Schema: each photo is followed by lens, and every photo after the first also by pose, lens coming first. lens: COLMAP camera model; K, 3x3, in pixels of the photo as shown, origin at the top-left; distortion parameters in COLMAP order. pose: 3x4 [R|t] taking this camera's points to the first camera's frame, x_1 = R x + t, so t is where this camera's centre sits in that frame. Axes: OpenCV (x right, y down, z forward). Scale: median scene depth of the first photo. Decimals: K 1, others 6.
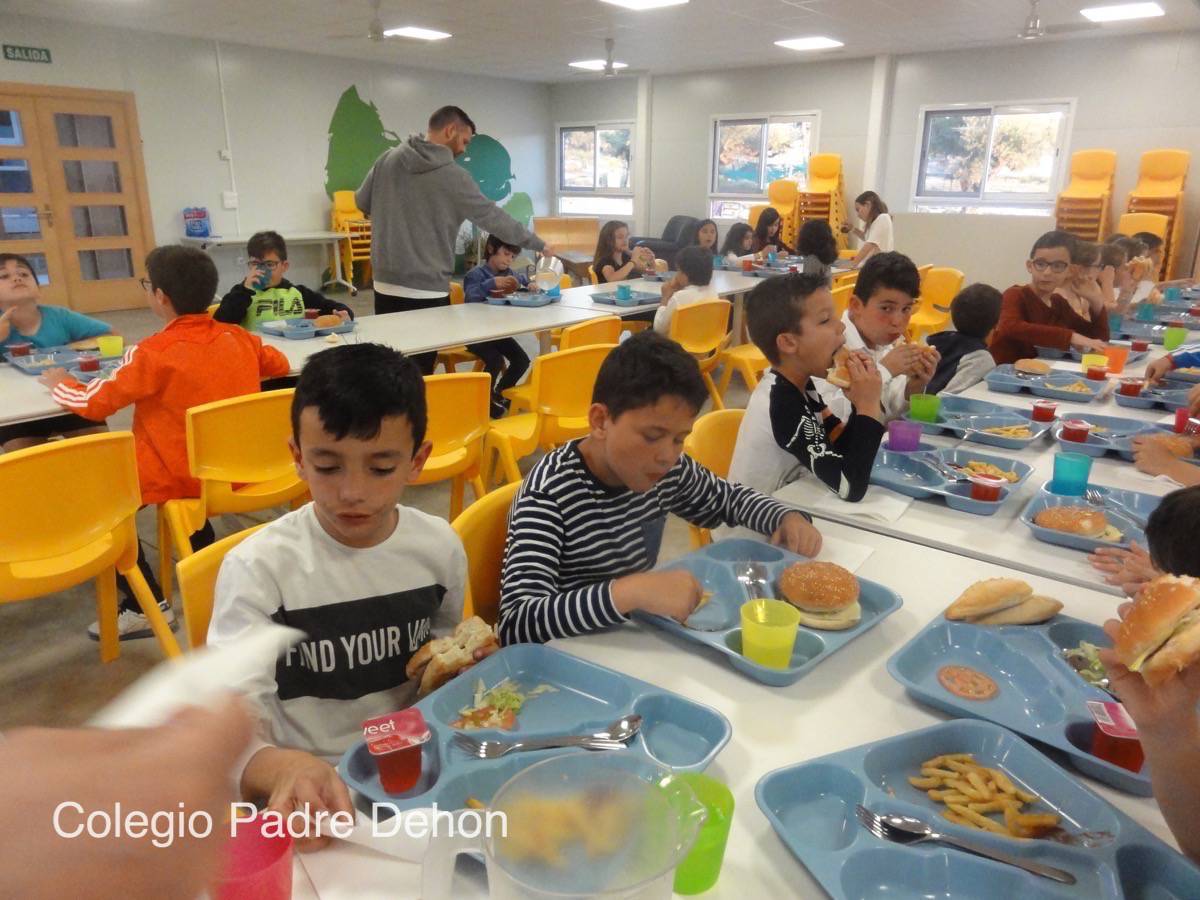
lens RADIAL K [[858.2, 0, 605.8], [0, 858.2, 466.1], [0, 0, 1]] dist [0.007116, -0.001882]
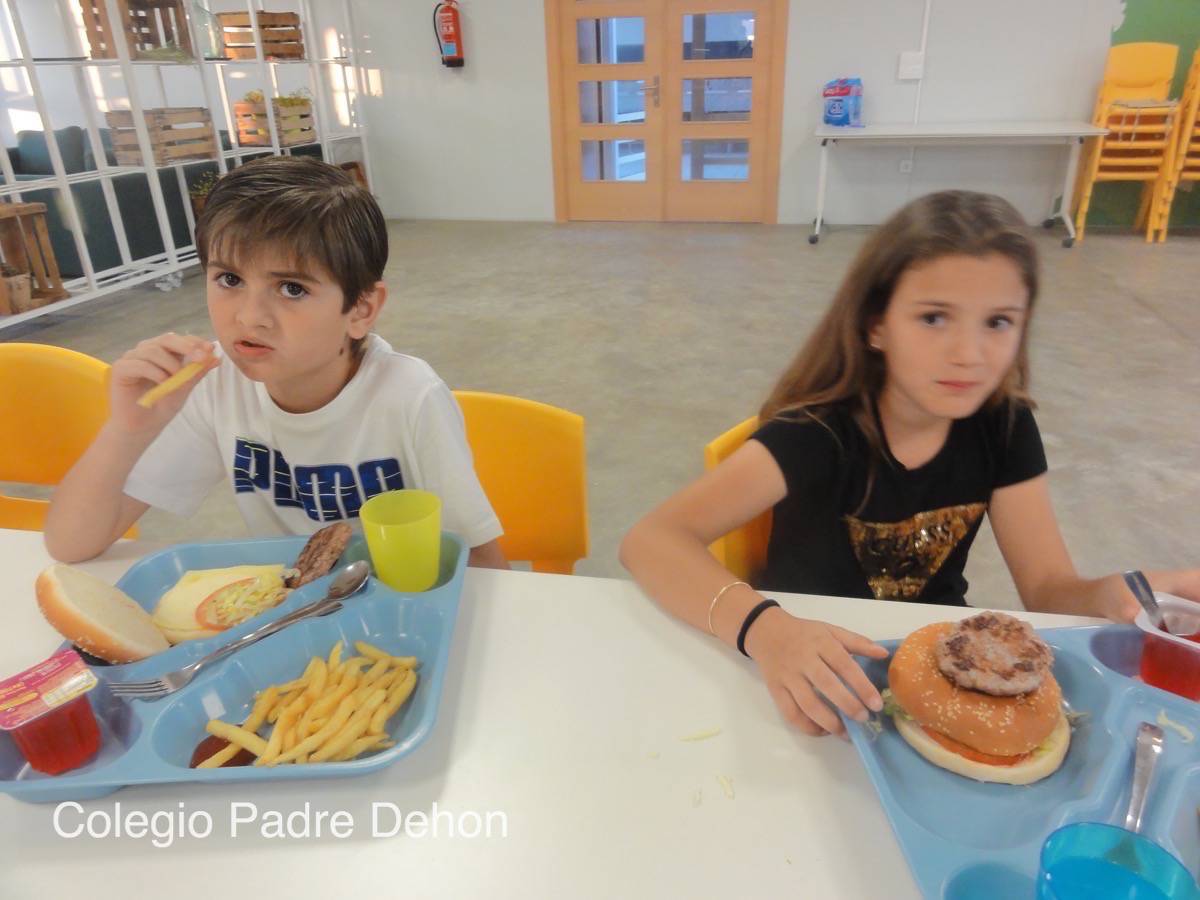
lens RADIAL K [[858.2, 0, 604.9], [0, 858.2, 456.2], [0, 0, 1]] dist [0.007116, -0.001882]
pose [[0.452328, 0.354705, -0.818281, 0.066866], [-0.253479, 0.930800, 0.263362, -0.142284], [0.855072, 0.088291, 0.510938, 0.477915]]
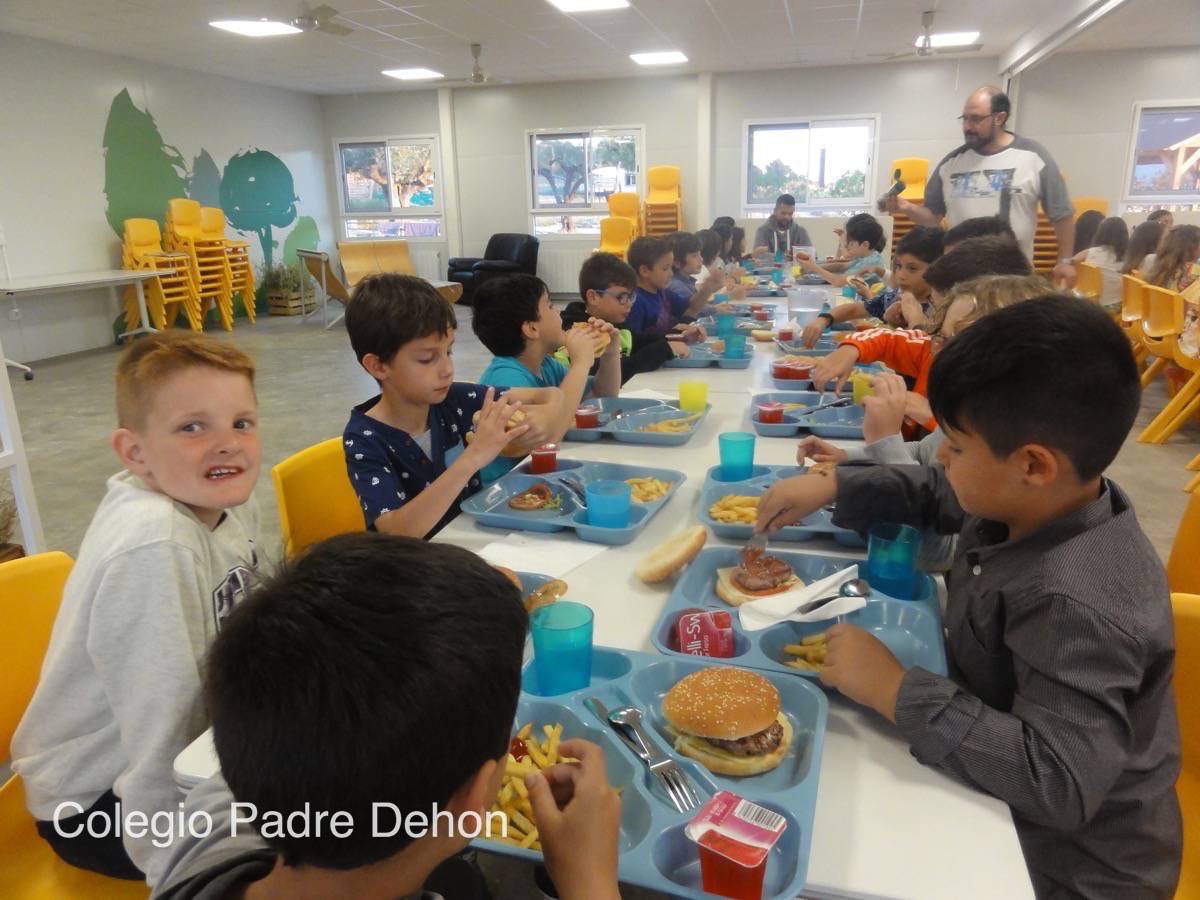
lens RADIAL K [[858.2, 0, 616.3], [0, 858.2, 479.8], [0, 0, 1]] dist [0.007116, -0.001882]
pose [[0.901909, -0.158520, 0.401786, -0.261792], [0.162794, 0.986375, 0.023732, -0.024245], [-0.400073, 0.044004, 0.915426, 0.090827]]
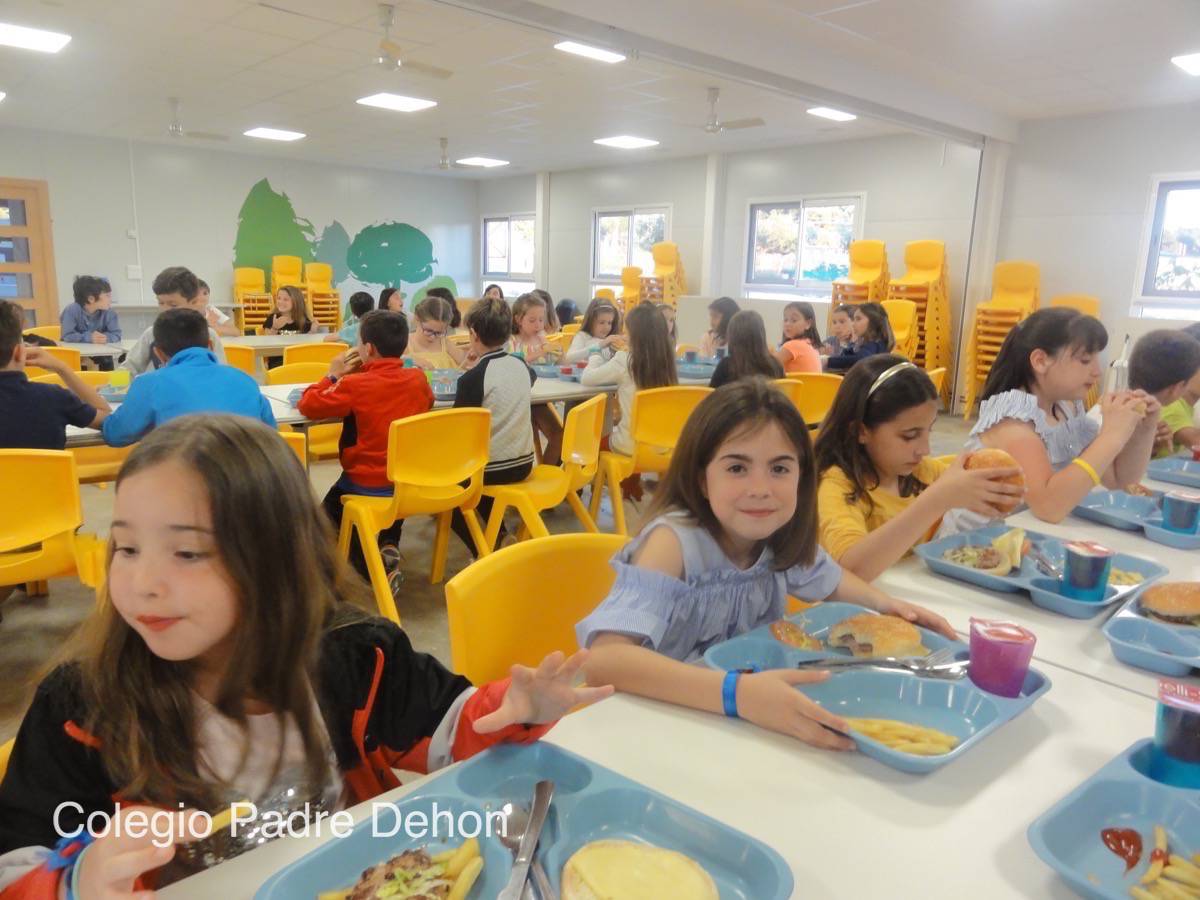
lens RADIAL K [[858.2, 0, 602.0], [0, 858.2, 456.1], [0, 0, 1]] dist [0.007116, -0.001882]
pose [[0.988542, 0.050931, -0.142092, 0.331052], [-0.067085, 0.991518, -0.111315, 0.018981], [0.135217, 0.119571, 0.983575, -0.016976]]
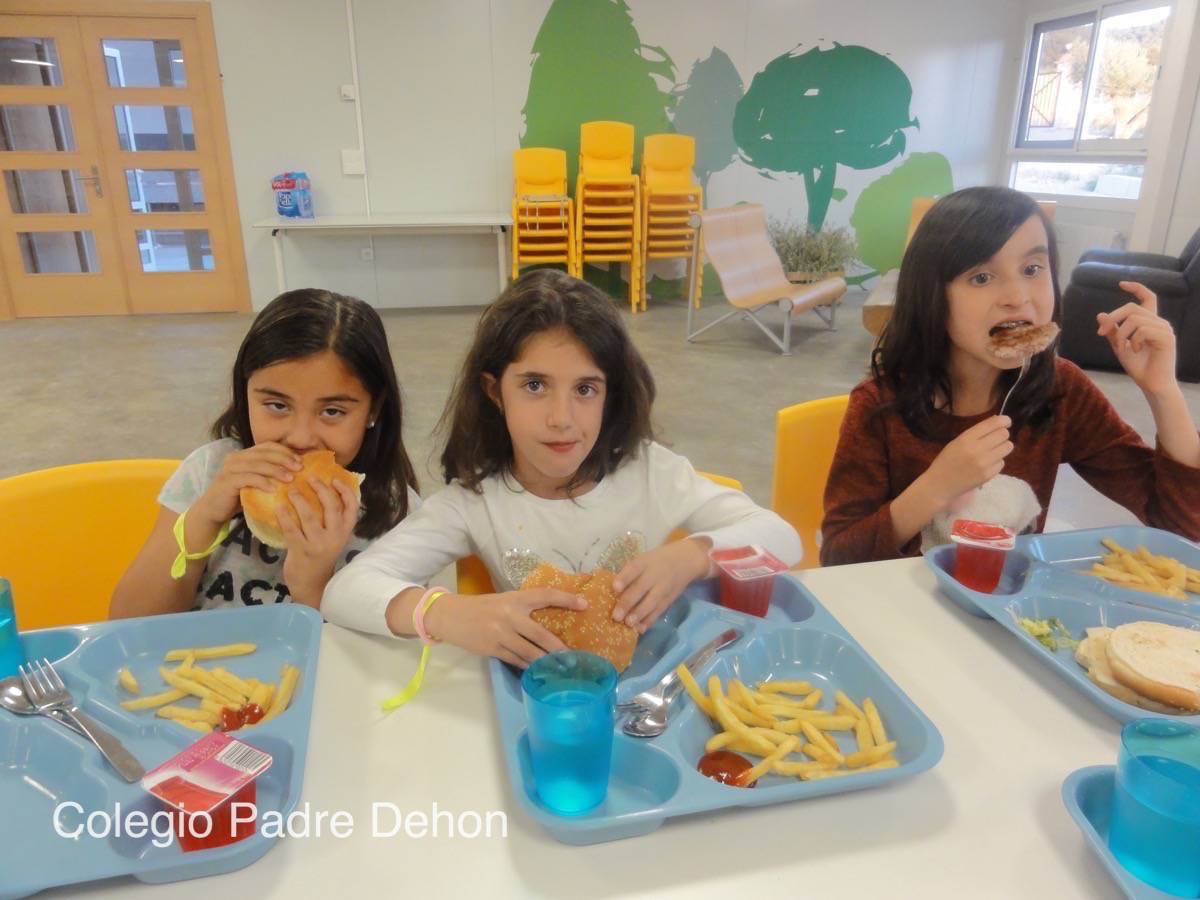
lens RADIAL K [[858.2, 0, 602.7], [0, 858.2, 453.4], [0, 0, 1]] dist [0.007116, -0.001882]
pose [[0.755736, 0.210674, -0.620063, 0.155081], [-0.199923, 0.975861, 0.087894, -0.172504], [0.623613, 0.057540, 0.779613, 0.568777]]
